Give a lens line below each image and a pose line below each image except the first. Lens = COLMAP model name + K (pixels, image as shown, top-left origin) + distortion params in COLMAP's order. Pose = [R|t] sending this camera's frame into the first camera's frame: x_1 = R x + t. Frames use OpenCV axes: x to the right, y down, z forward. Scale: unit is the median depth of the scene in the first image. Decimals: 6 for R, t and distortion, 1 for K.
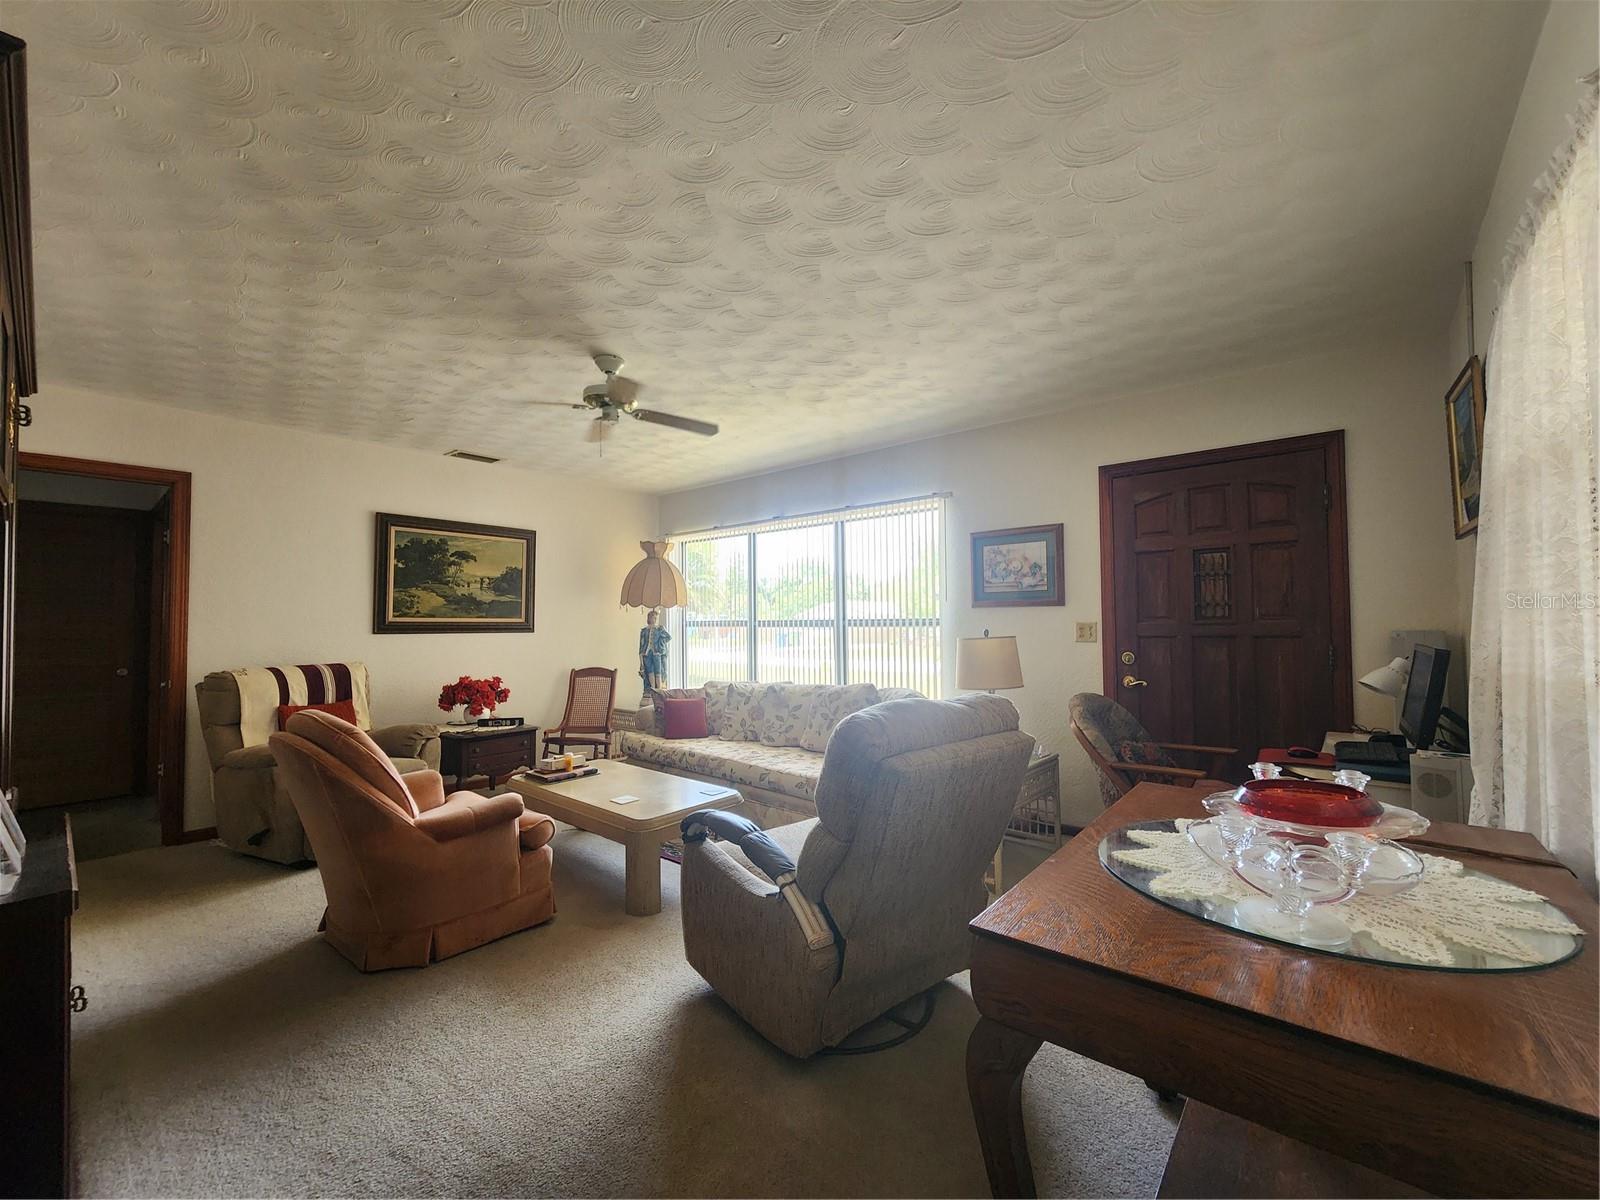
lens RADIAL K [[652.9, 0, 809.6], [0, 652.9, 600.7], [0, 0, 1]] dist [-0.002890, 0.000756]
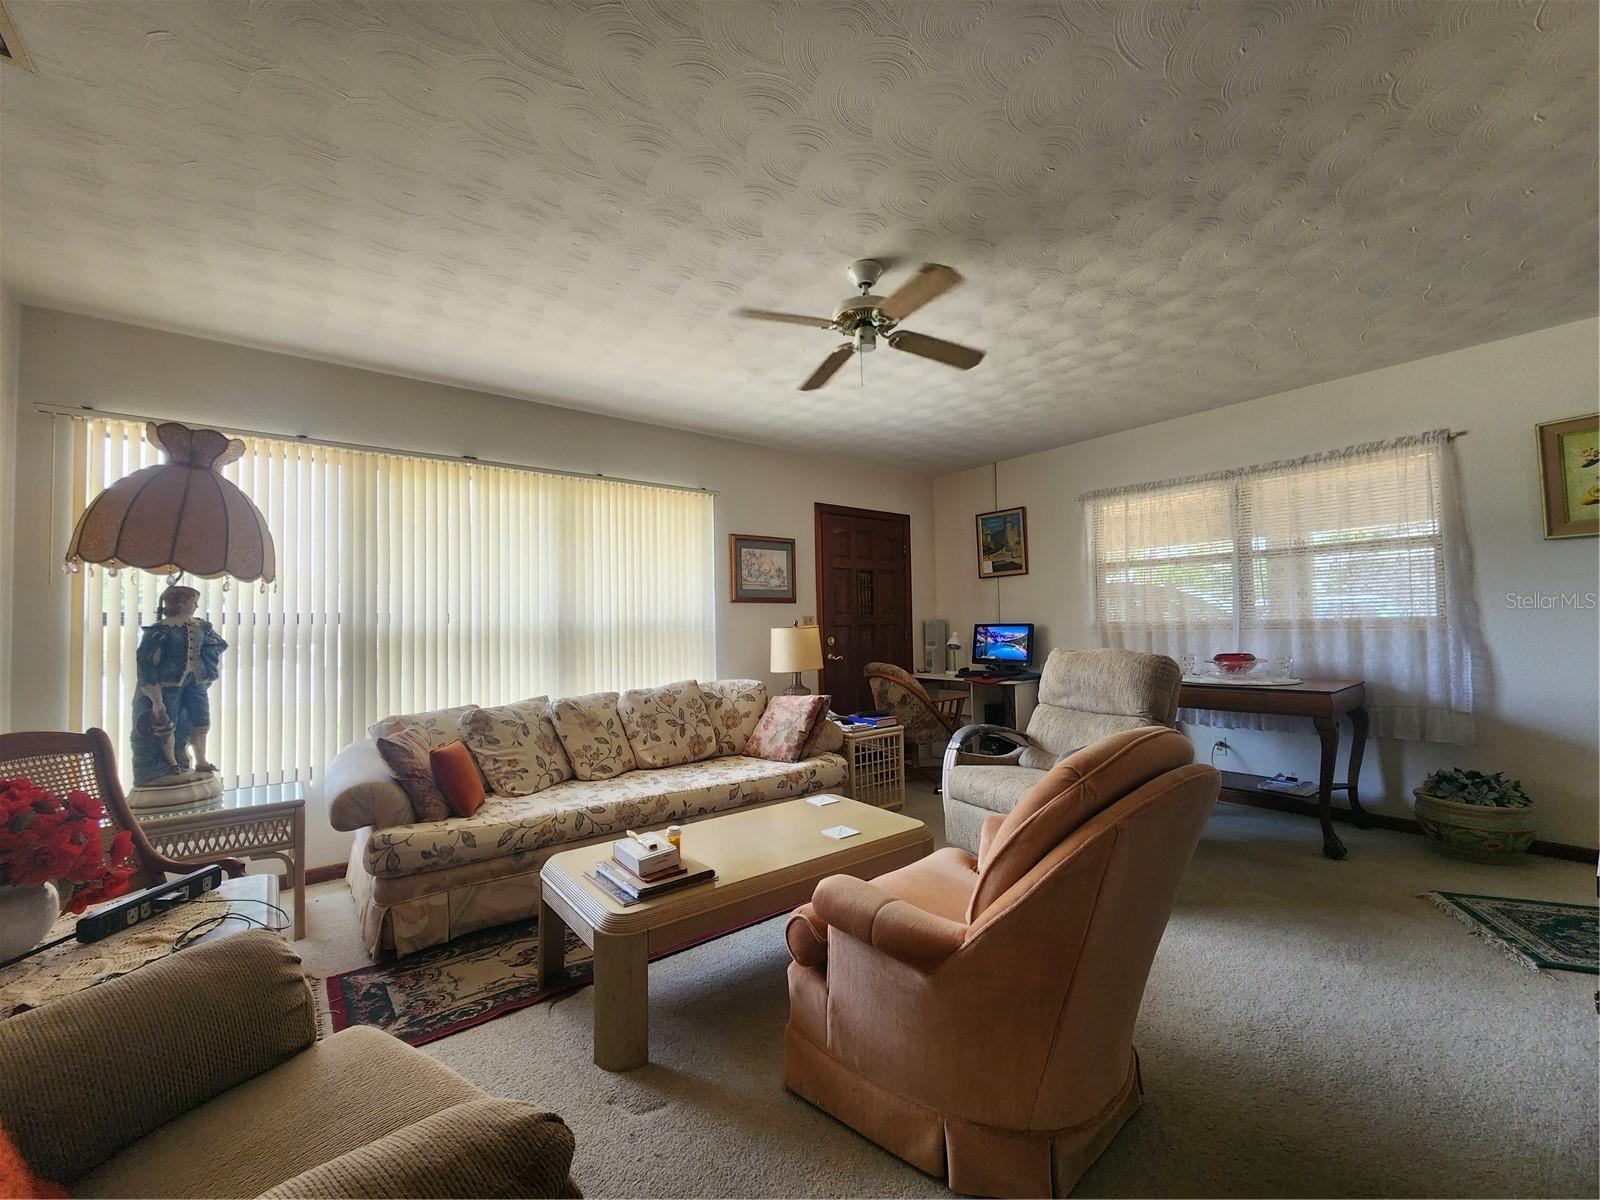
lens RADIAL K [[652.9, 0, 809.6], [0, 652.9, 600.7], [0, 0, 1]] dist [-0.002890, 0.000756]
pose [[0.177118, 0.037282, 0.983483, -0.822595], [-0.018192, 0.999236, -0.034603, 0.044771], [-0.984021, -0.011763, 0.177661, 0.695636]]
